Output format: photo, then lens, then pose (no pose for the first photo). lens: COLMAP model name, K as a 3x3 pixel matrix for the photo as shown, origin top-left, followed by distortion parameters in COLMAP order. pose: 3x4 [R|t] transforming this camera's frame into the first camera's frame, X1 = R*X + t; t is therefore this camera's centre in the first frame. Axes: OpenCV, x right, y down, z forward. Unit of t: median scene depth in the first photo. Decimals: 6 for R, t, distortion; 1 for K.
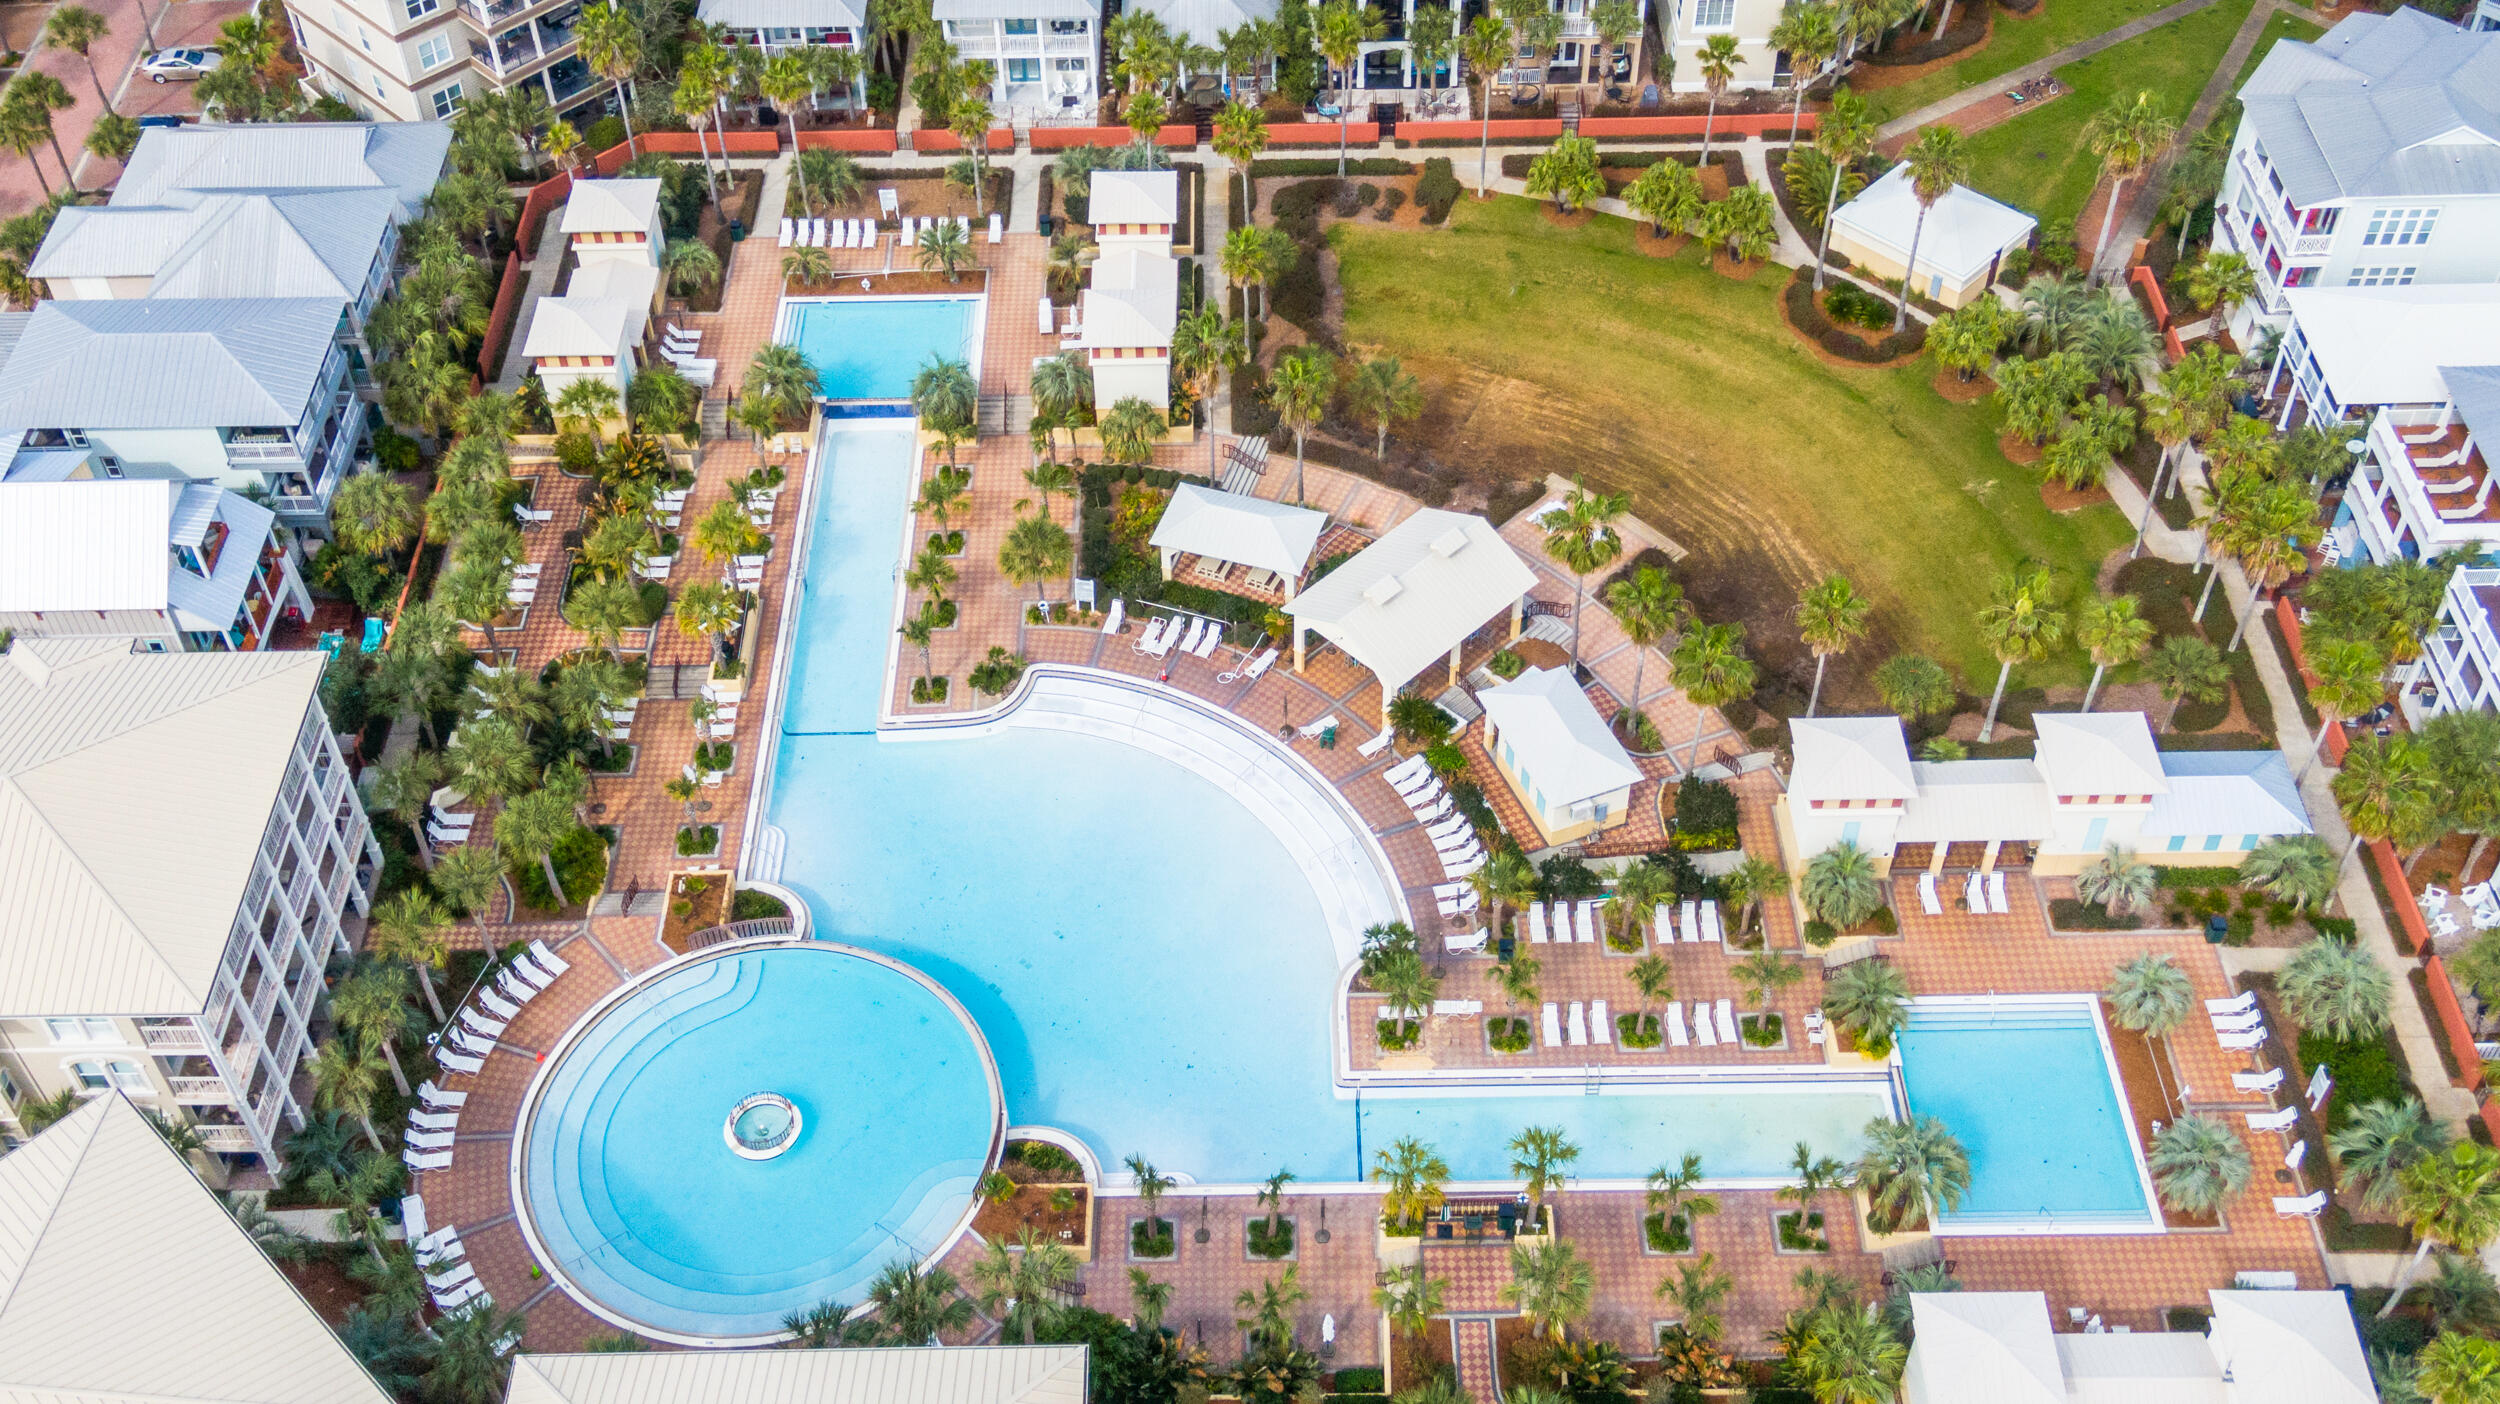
lens RADIAL K [[2516.7, 0, 1247.3], [0, 2516.7, 696.9], [0, 0, 1]] dist [-0.005321, 0.000000]
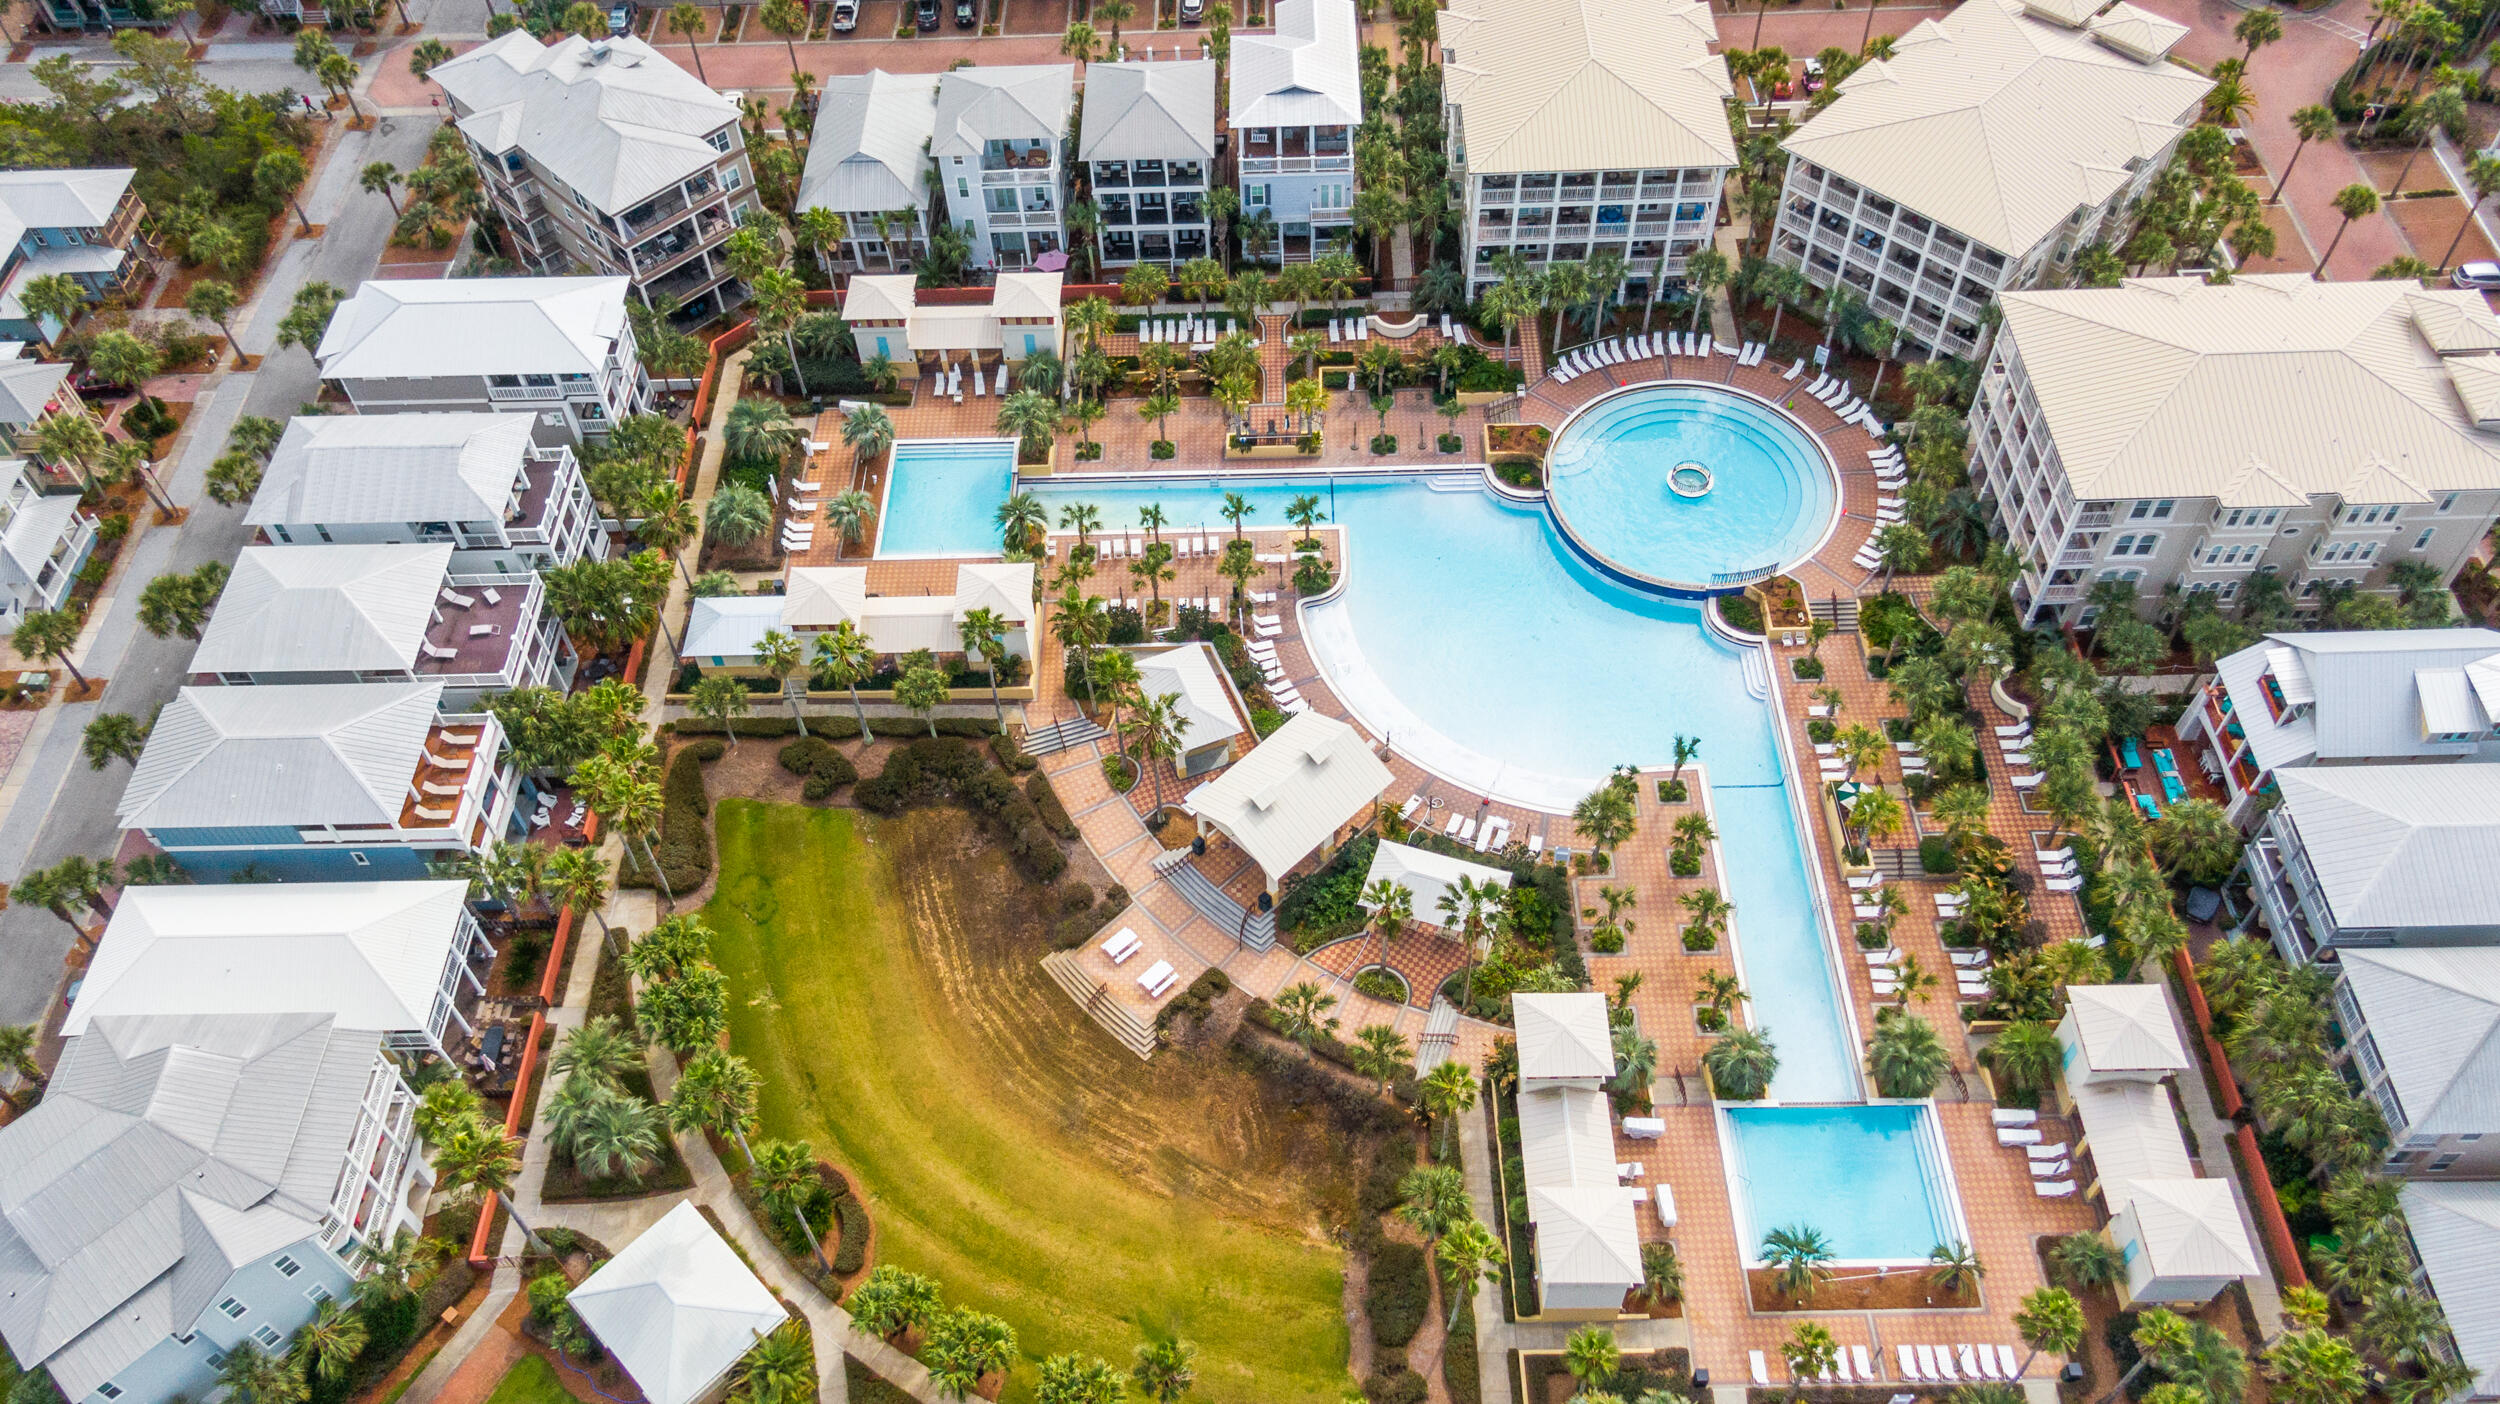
lens RADIAL K [[1855.0, 0, 1263.2], [0, 1855.0, 697.2], [0, 0, 1]] dist [0.005971, -0.018984]
pose [[-0.998819, 0.029694, 0.038449, 0.041277], [0.033880, -0.141455, 0.989365, -0.922601], [0.034817, 0.989499, 0.140282, 0.818780]]
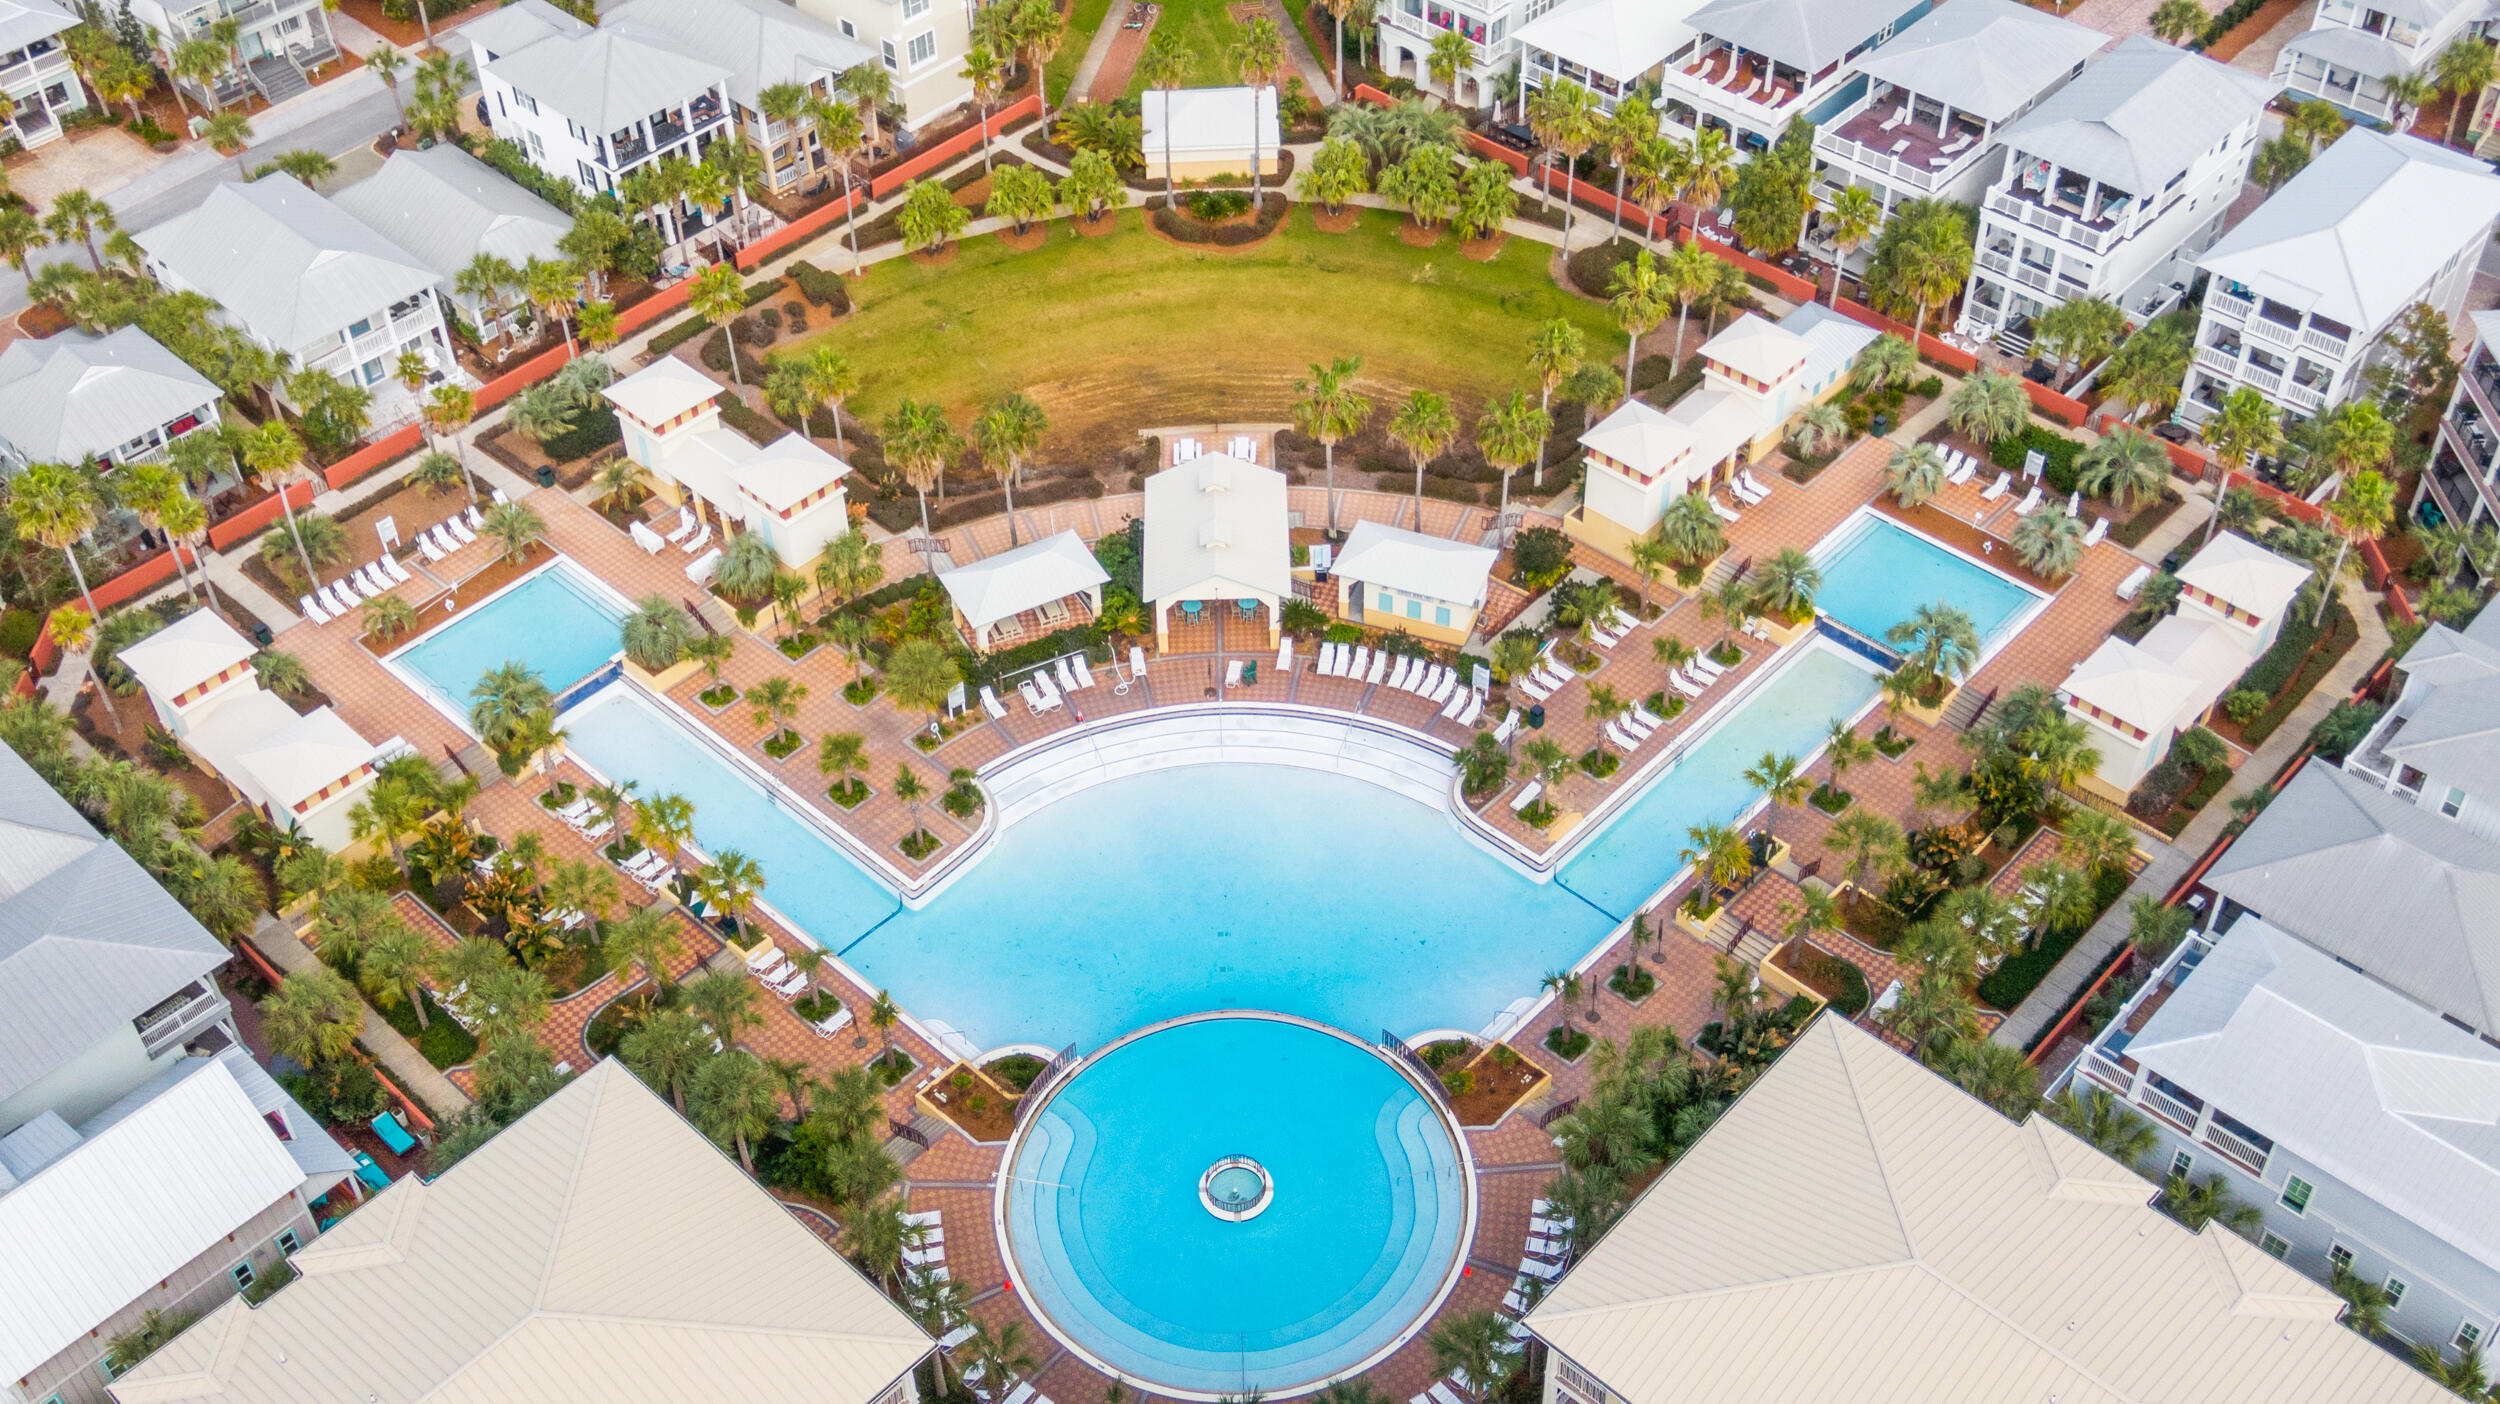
lens RADIAL K [[2516.7, 0, 1248.5], [0, 2516.7, 704.1], [0, 0, 1]] dist [-0.005321, 0.000000]
pose [[0.687108, -0.495001, 0.531842, -0.540169], [0.529466, 0.842414, 0.100022, -0.080422], [-0.497542, 0.212866, 0.840916, 0.085329]]
